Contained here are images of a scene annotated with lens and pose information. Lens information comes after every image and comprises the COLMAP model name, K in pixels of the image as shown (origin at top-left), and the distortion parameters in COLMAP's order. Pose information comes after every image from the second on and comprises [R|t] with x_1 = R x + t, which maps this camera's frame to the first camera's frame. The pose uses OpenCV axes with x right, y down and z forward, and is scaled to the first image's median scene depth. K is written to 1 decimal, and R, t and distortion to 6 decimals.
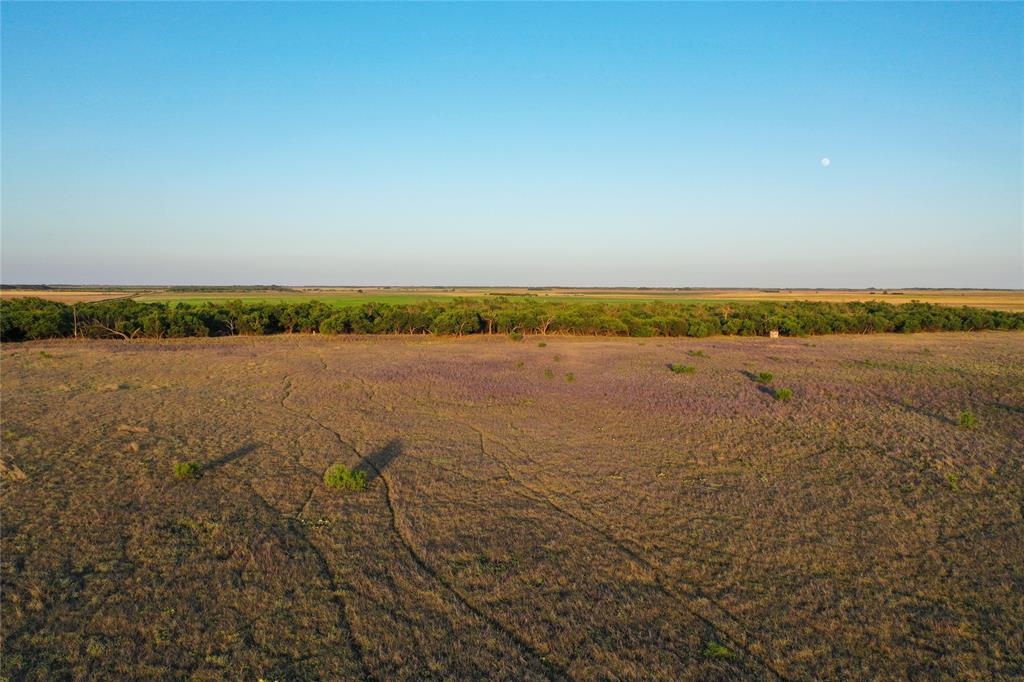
lens RADIAL K [[787.6, 0, 512.0], [0, 787.6, 341.0], [0, 0, 1]] dist [-0.002394, -0.000834]
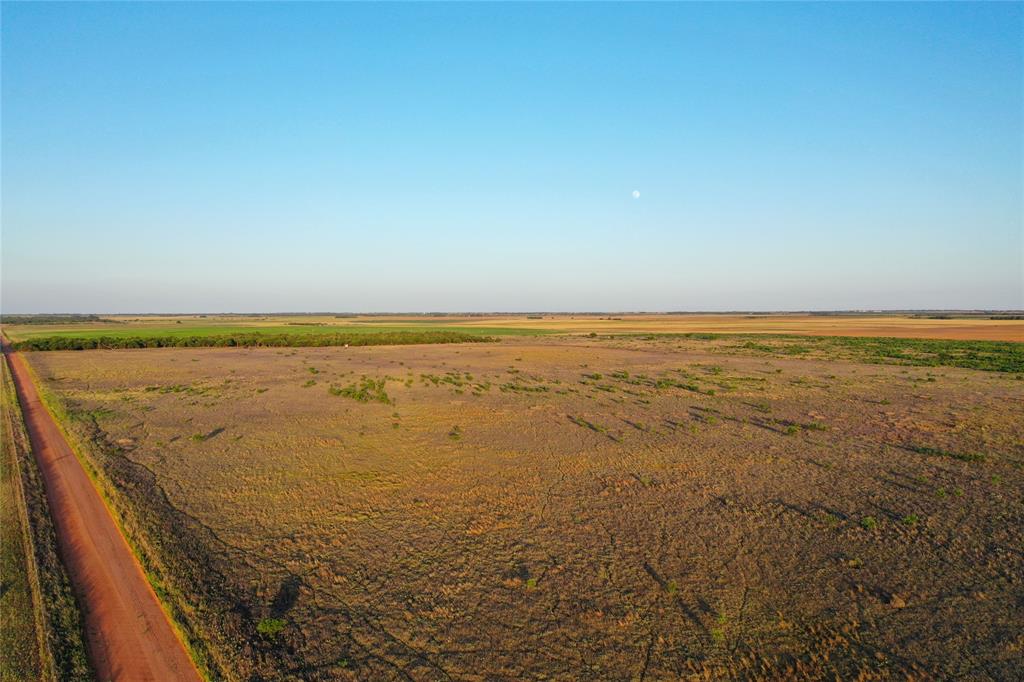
lens RADIAL K [[787.6, 0, 512.0], [0, 787.6, 341.0], [0, 0, 1]] dist [-0.002394, -0.000834]
pose [[0.976776, -0.014113, 0.213798, 0.347114], [0.020881, 0.999349, -0.029431, 0.078030], [-0.213244, 0.033212, 0.976434, -2.093437]]
